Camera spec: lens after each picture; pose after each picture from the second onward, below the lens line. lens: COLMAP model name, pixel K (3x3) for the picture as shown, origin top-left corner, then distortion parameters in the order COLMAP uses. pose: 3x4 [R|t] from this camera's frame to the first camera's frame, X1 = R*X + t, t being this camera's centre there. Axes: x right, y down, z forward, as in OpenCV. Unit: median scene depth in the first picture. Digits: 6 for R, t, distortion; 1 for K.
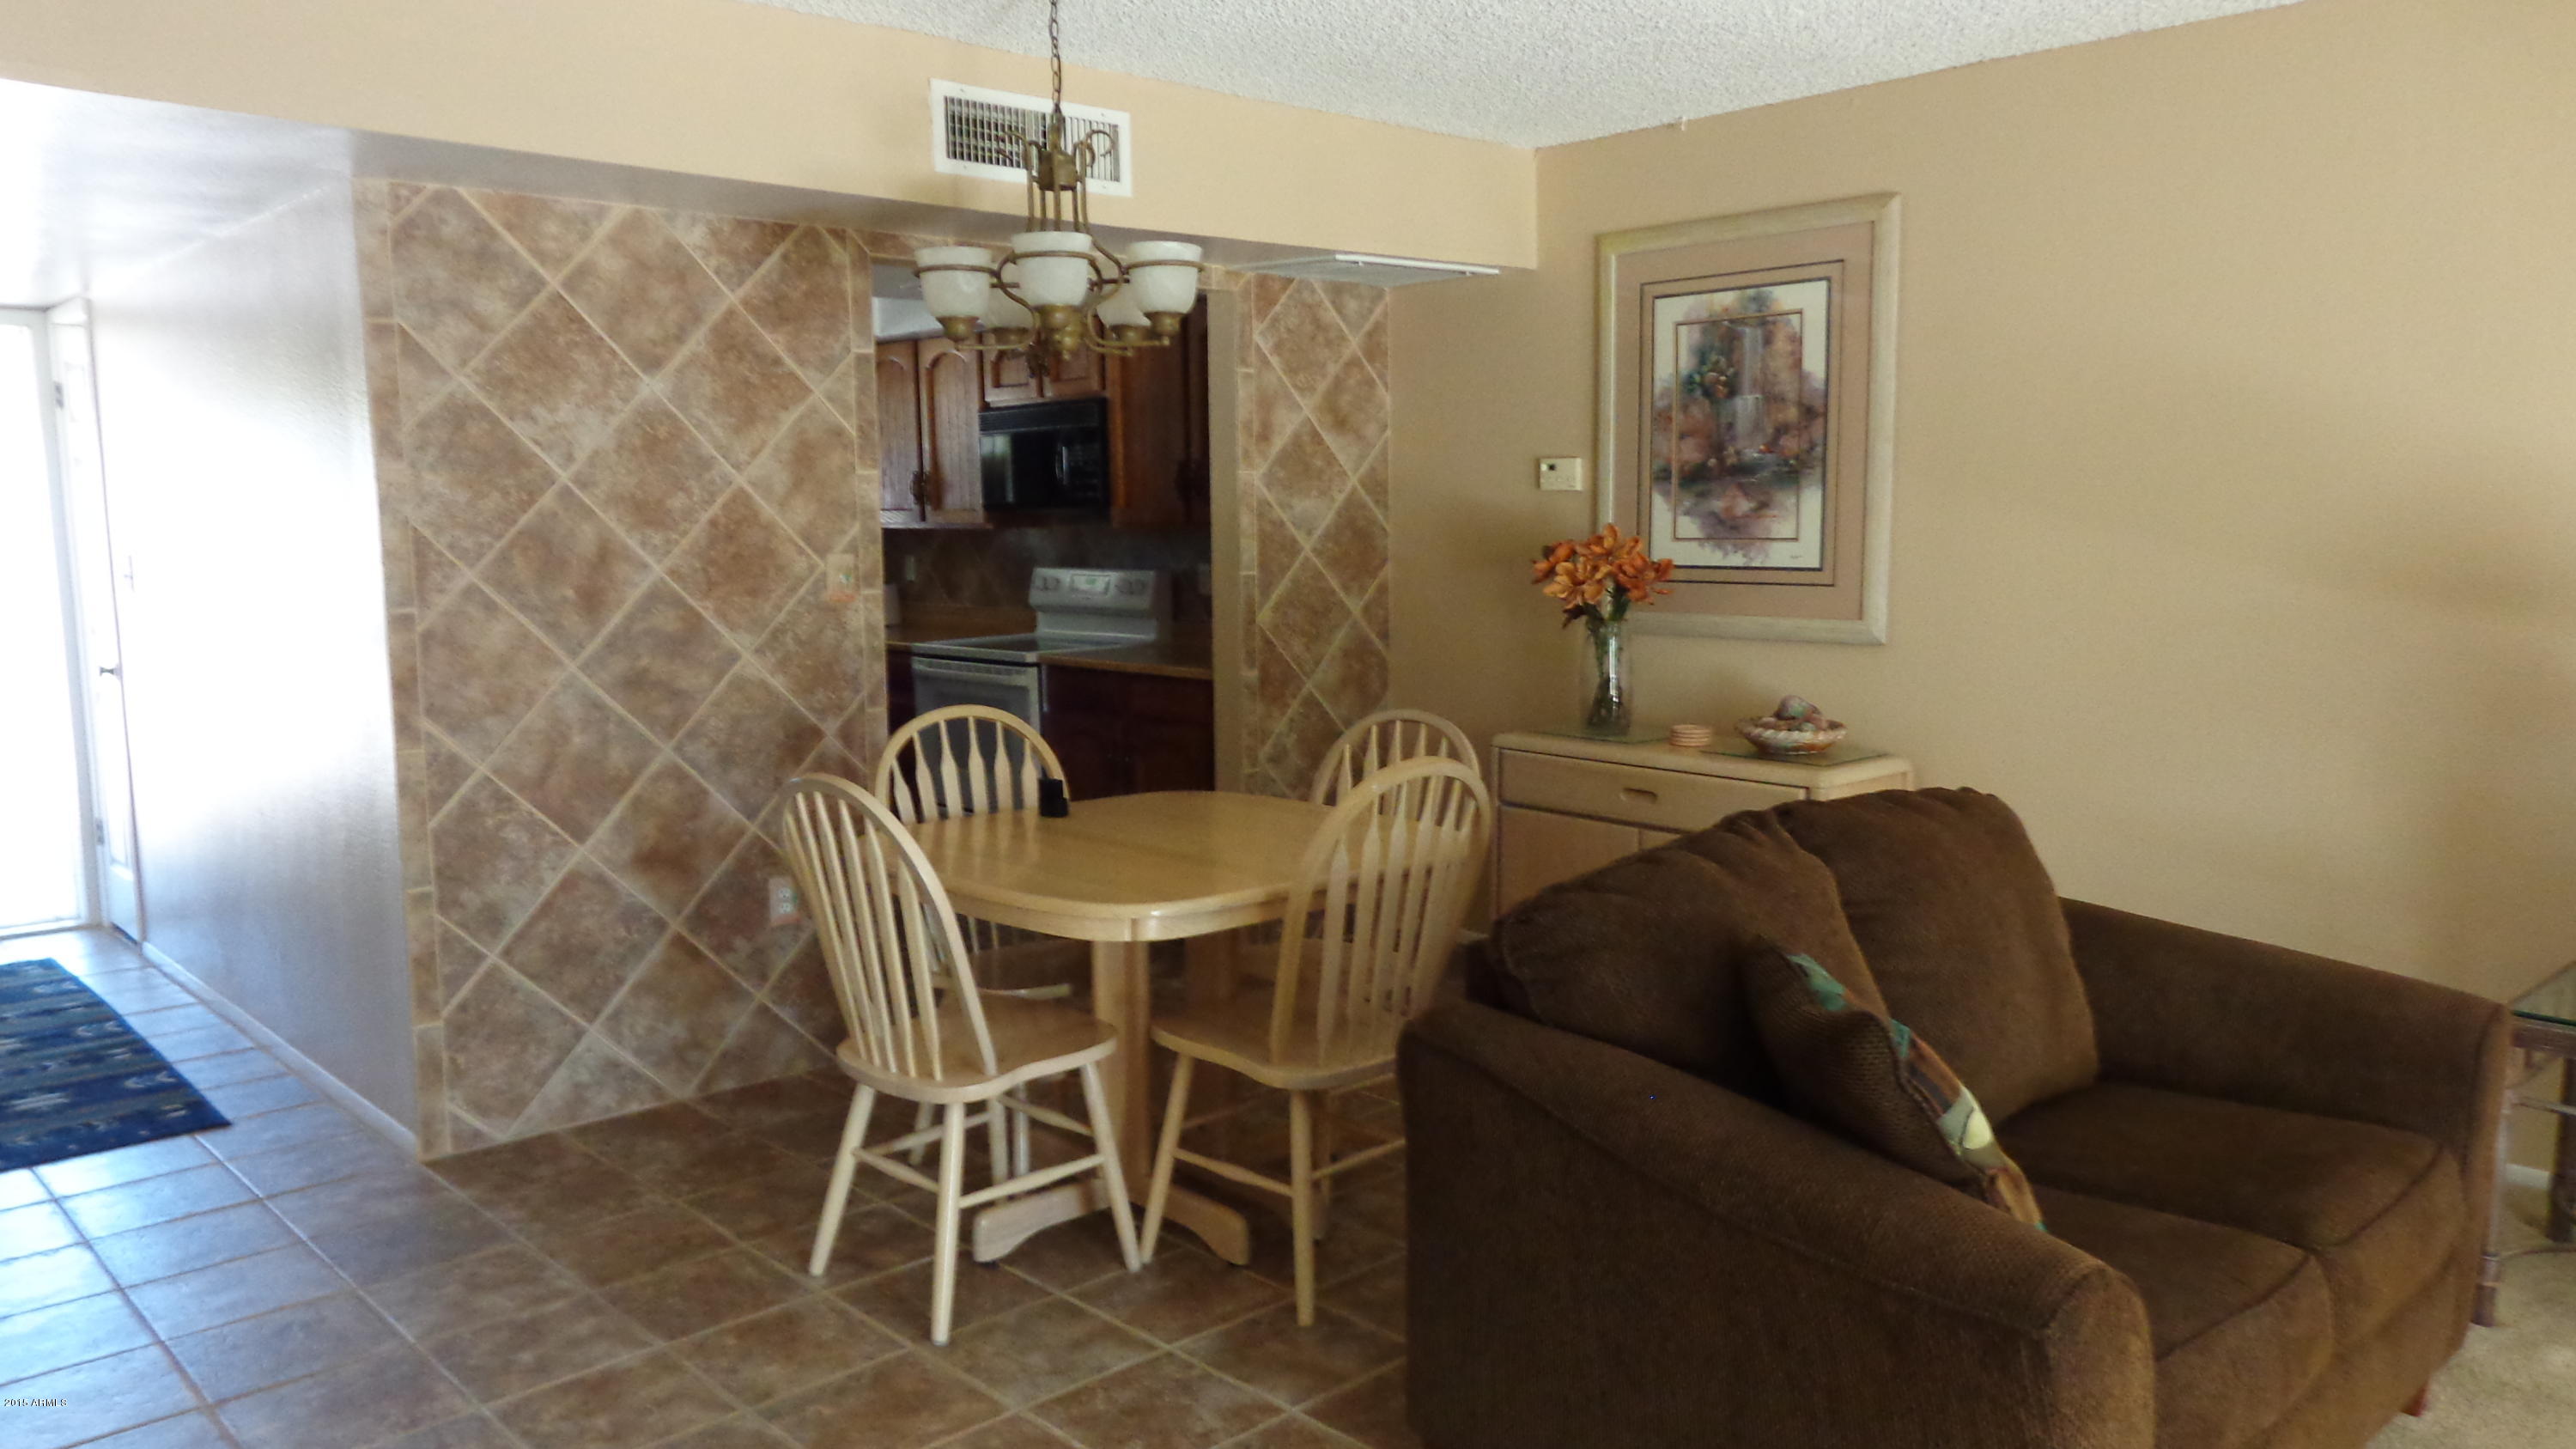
lens RADIAL K [[1826.0, 0, 1281.9], [0, 1826.0, 739.9], [0, 0, 1]] dist [0.001983, 0.009501]
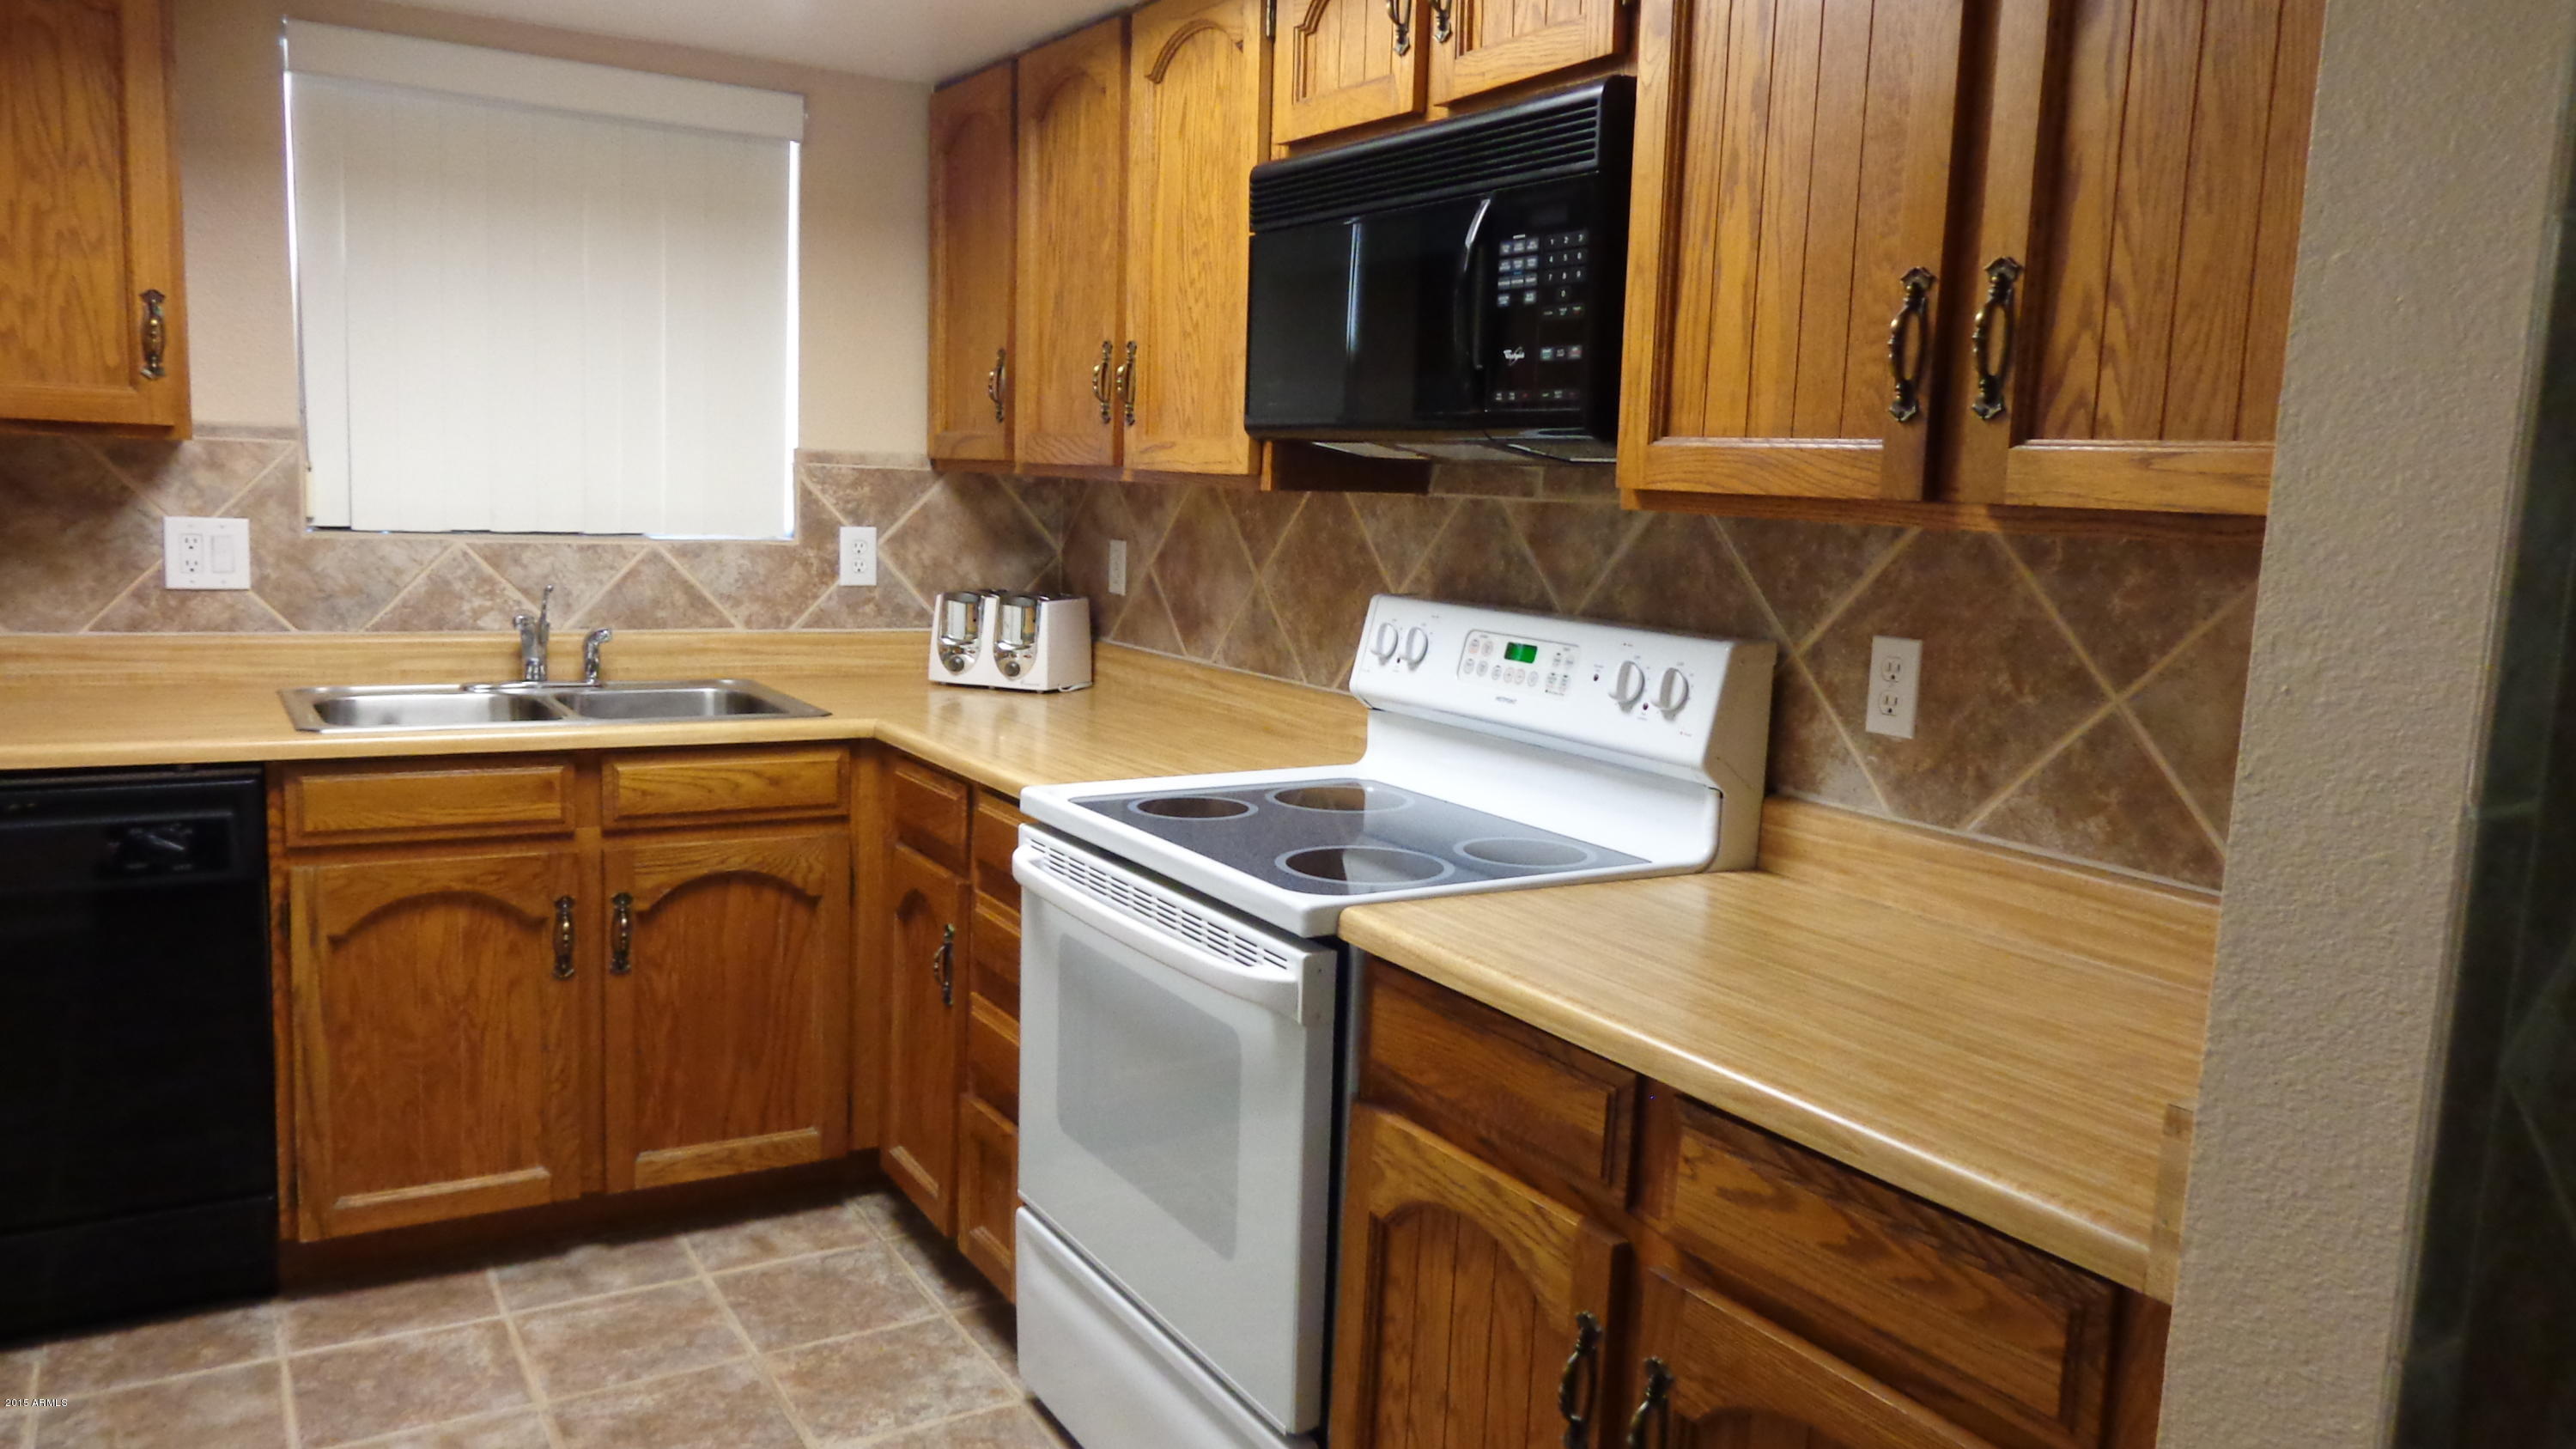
lens RADIAL K [[1826.0, 0, 1279.0], [0, 1826.0, 728.2], [0, 0, 1]] dist [0.001983, 0.009501]
pose [[0.976833, 0.081840, -0.197736, -0.120900], [-0.080838, 0.996641, 0.013145, -0.112453], [0.198147, 0.003144, 0.980167, 0.986512]]
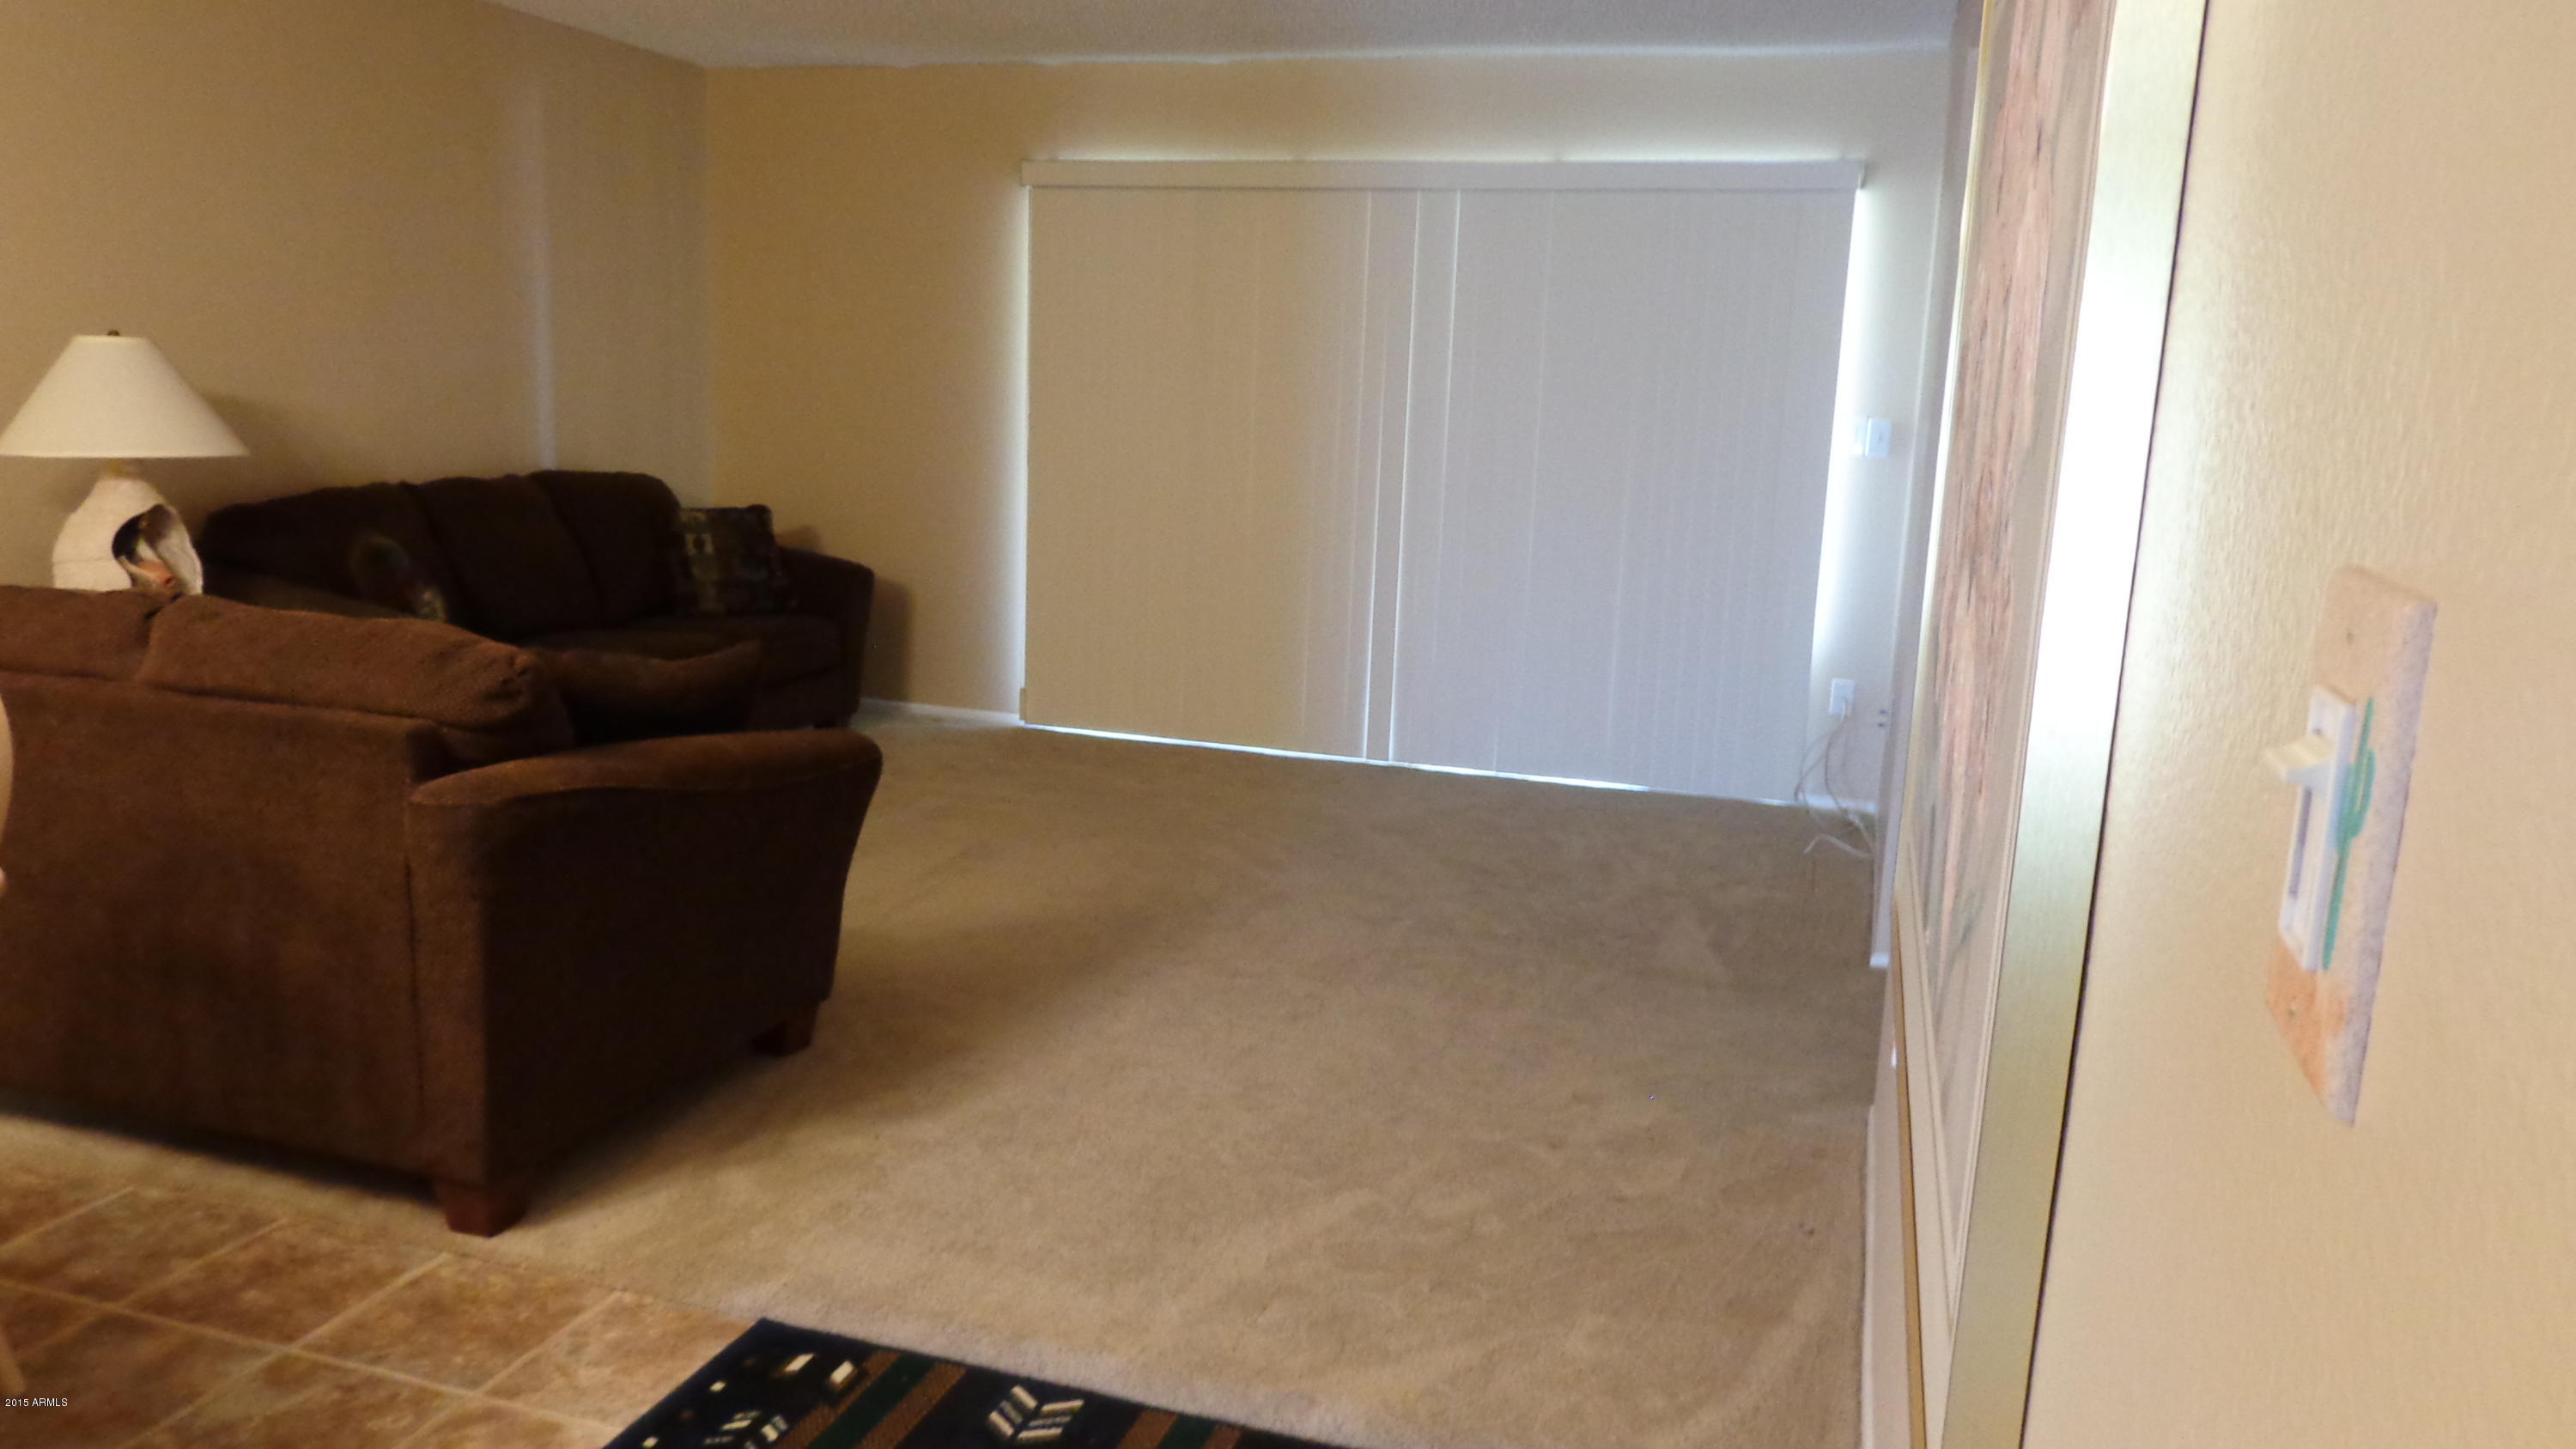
lens RADIAL K [[1826.0, 0, 1298.9], [0, 1826.0, 707.1], [0, 0, 1]] dist [0.001983, 0.009501]
pose [[-0.491500, -0.164564, 0.855188, -0.581906], [0.075257, 0.970285, 0.229965, -0.055984], [-0.867620, 0.177387, -0.464510, 0.594821]]
